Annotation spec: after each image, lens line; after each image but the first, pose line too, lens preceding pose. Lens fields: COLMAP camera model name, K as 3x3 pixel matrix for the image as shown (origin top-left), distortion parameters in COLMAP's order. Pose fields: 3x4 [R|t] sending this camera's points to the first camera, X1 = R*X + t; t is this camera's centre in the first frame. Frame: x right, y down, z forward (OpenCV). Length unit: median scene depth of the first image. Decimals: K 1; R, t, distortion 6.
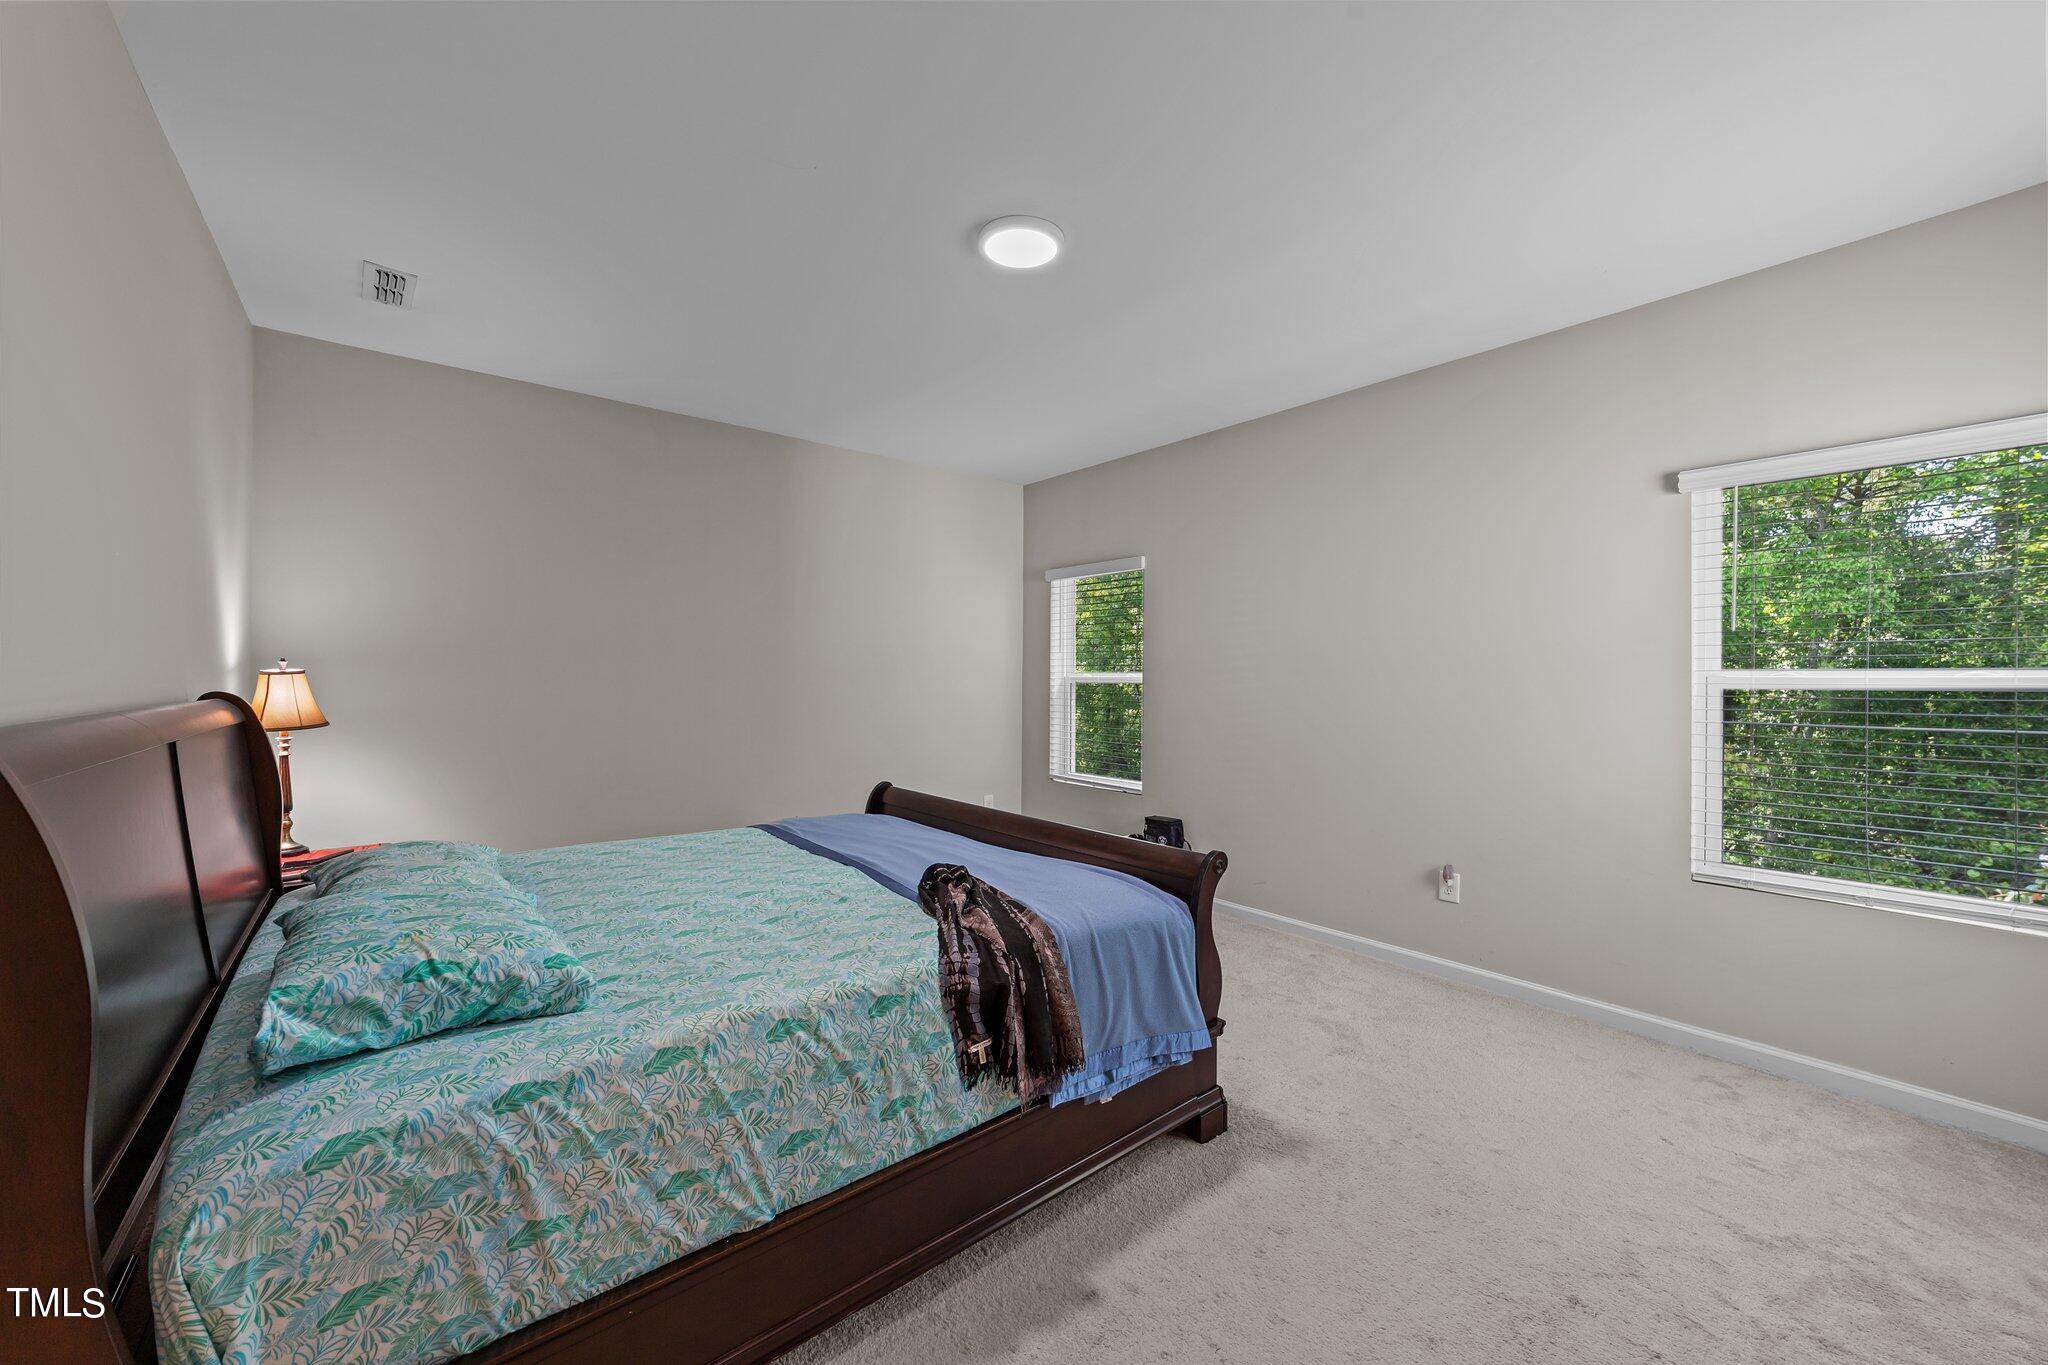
lens RADIAL K [[791.4, 0, 1024.0], [0, 791.4, 682.5], [0, 0, 1]] dist [-0.001430, -0.000031]
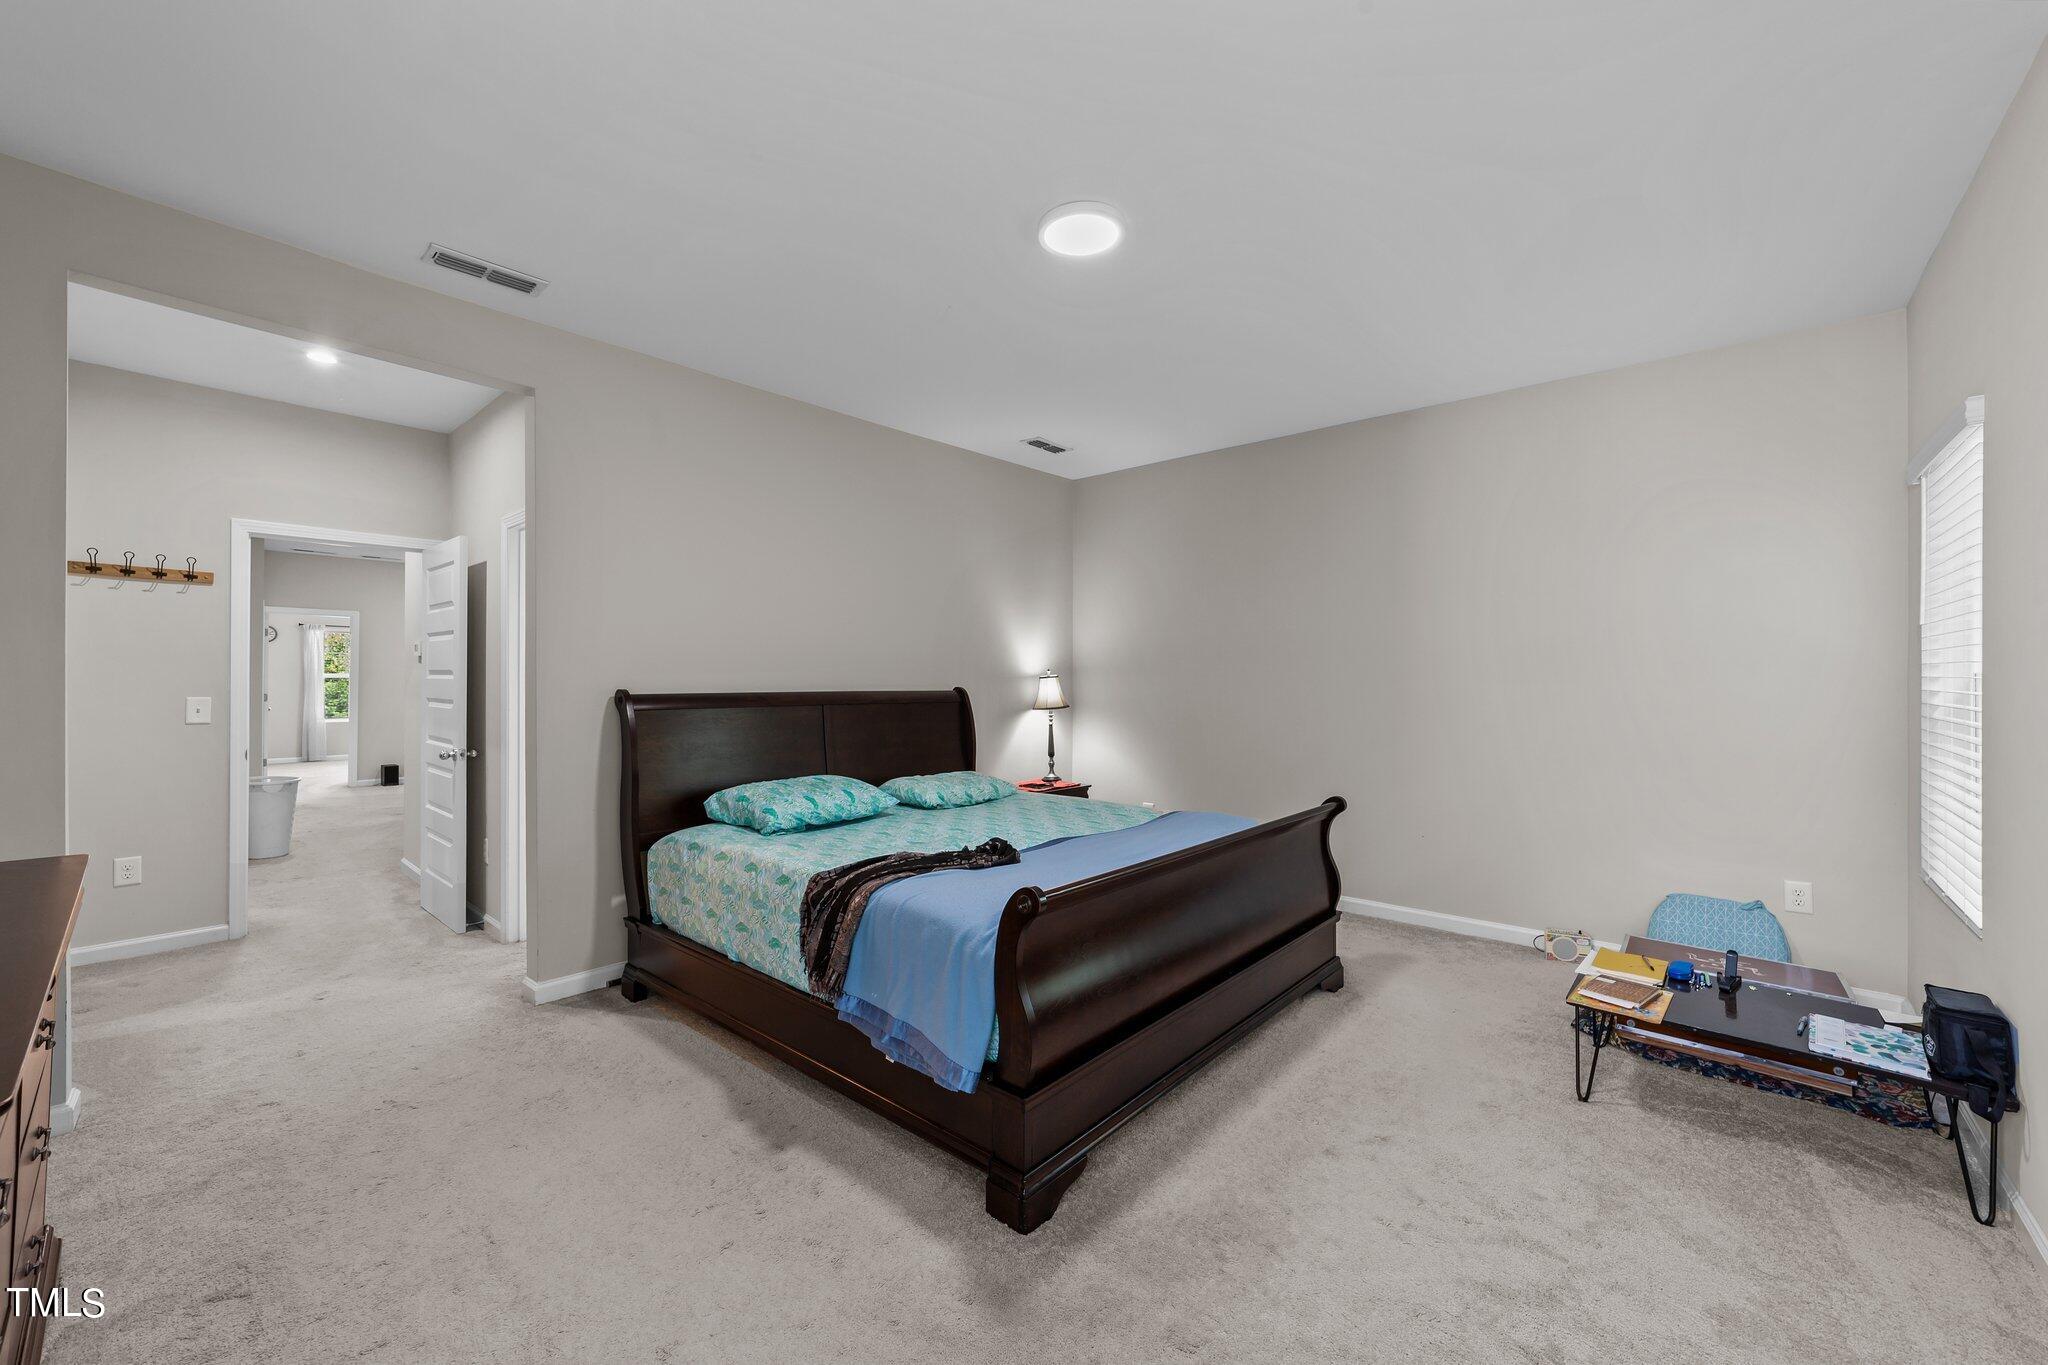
lens RADIAL K [[782.0, 0, 1035.5], [0, 782.0, 675.5], [0, 0, 1]] dist [0.001229, 0.000107]
pose [[0.165847, -0.006904, -0.986127, 1.486486], [0.003595, 0.999973, -0.006397, 0.000861], [0.986145, -0.002484, 0.165868, 1.242939]]
